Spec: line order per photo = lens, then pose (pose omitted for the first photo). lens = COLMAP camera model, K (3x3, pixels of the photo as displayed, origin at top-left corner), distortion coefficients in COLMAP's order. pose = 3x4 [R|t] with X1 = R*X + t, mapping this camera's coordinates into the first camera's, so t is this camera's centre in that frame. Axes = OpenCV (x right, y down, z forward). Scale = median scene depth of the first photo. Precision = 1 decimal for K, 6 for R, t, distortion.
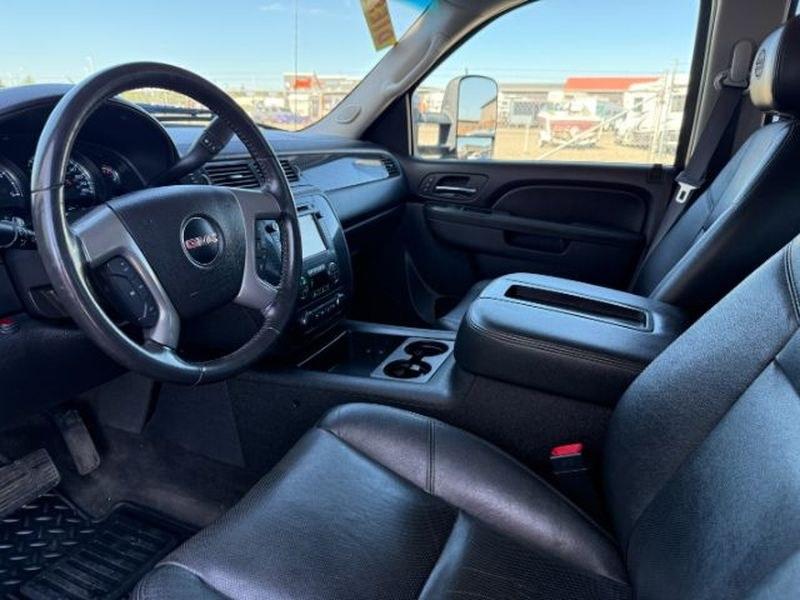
lens RADIAL K [[555.1, 0, 399.1], [0, 555.1, 304.8], [0, 0, 1]] dist [-0.002313, -0.002655]
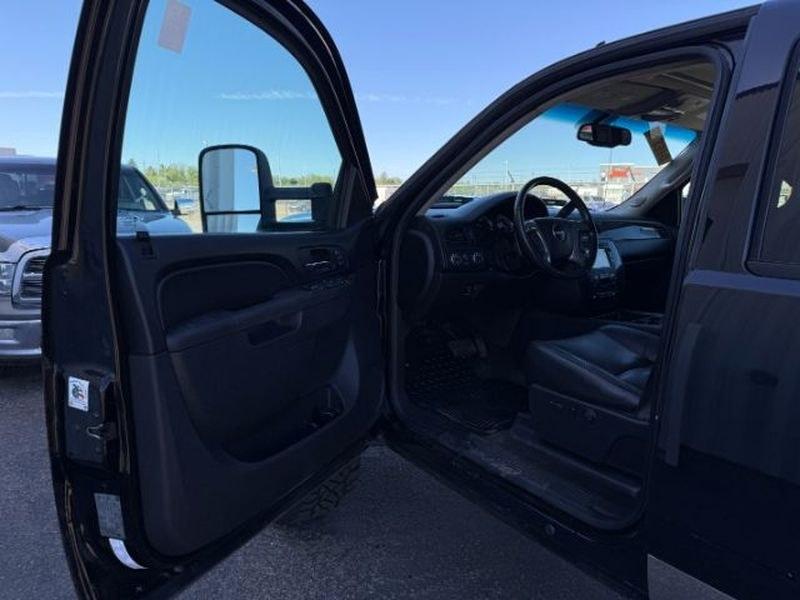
lens RADIAL K [[555.1, 0, 399.1], [0, 555.1, 304.8], [0, 0, 1]] dist [-0.002313, -0.002655]
pose [[0.863320, 0.101023, -0.494443, 0.160105], [-0.173095, 0.979601, -0.102082, 0.282136], [0.474044, 0.173715, 0.863195, -0.795513]]
